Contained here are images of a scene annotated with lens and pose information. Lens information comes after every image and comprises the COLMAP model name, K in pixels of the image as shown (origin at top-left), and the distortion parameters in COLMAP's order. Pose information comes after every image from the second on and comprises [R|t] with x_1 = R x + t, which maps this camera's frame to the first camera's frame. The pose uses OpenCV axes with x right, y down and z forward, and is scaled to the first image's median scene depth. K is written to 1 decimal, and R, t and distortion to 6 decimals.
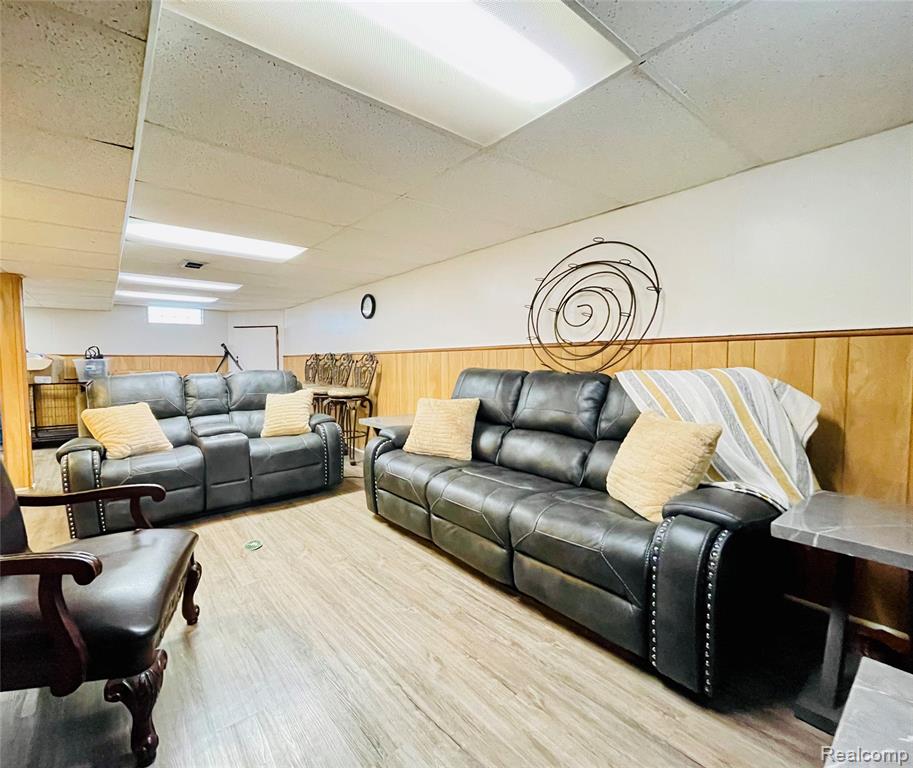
lens RADIAL K [[409.7, 0, 397.2], [0, 409.7, 380.1], [0, 0, 1]] dist [-0.000171, -0.000036]
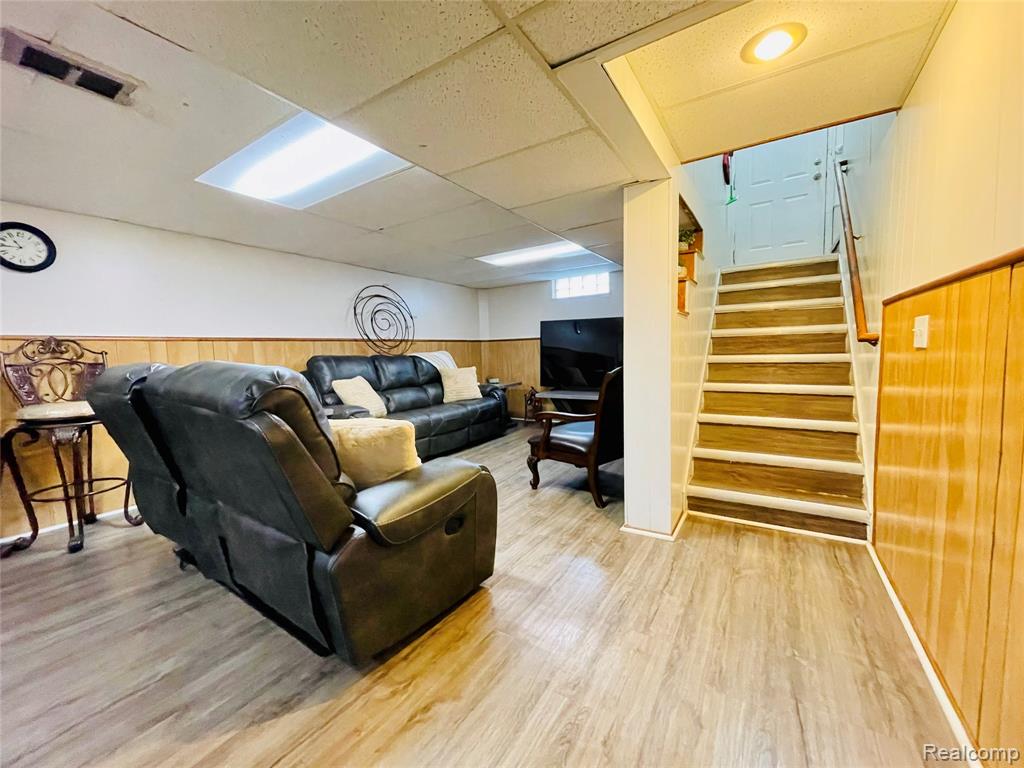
lens RADIAL K [[407.1, 0, 503.2], [0, 407.1, 379.4], [0, 0, 1]] dist [0.000290, 0.000024]
pose [[-0.359143, -0.050010, 0.931942, -1.537481], [0.063251, 0.994963, 0.077767, -0.024282], [-0.931137, 0.086876, -0.354171, 1.257457]]
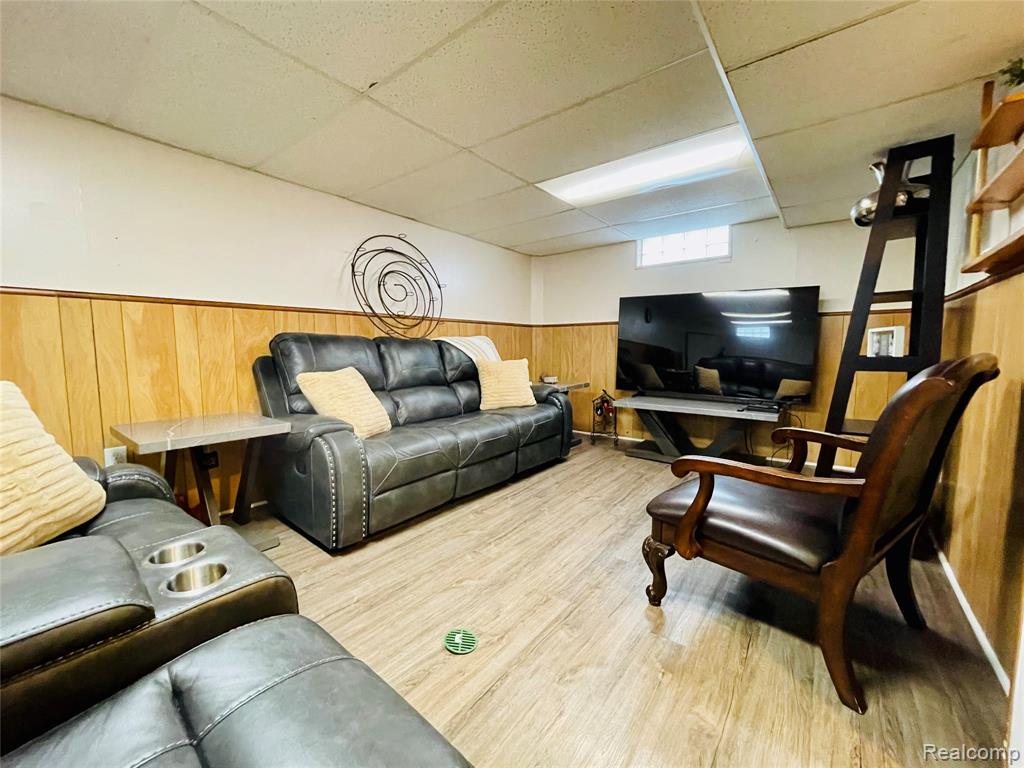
lens RADIAL K [[407.1, 0, 503.2], [0, 407.1, 379.4], [0, 0, 1]] dist [0.000290, 0.000024]
pose [[-0.271171, -0.070970, 0.959911, -0.903094], [0.037129, 0.995764, 0.084110, 0.011499], [-0.961815, 0.058449, -0.267388, 1.118296]]
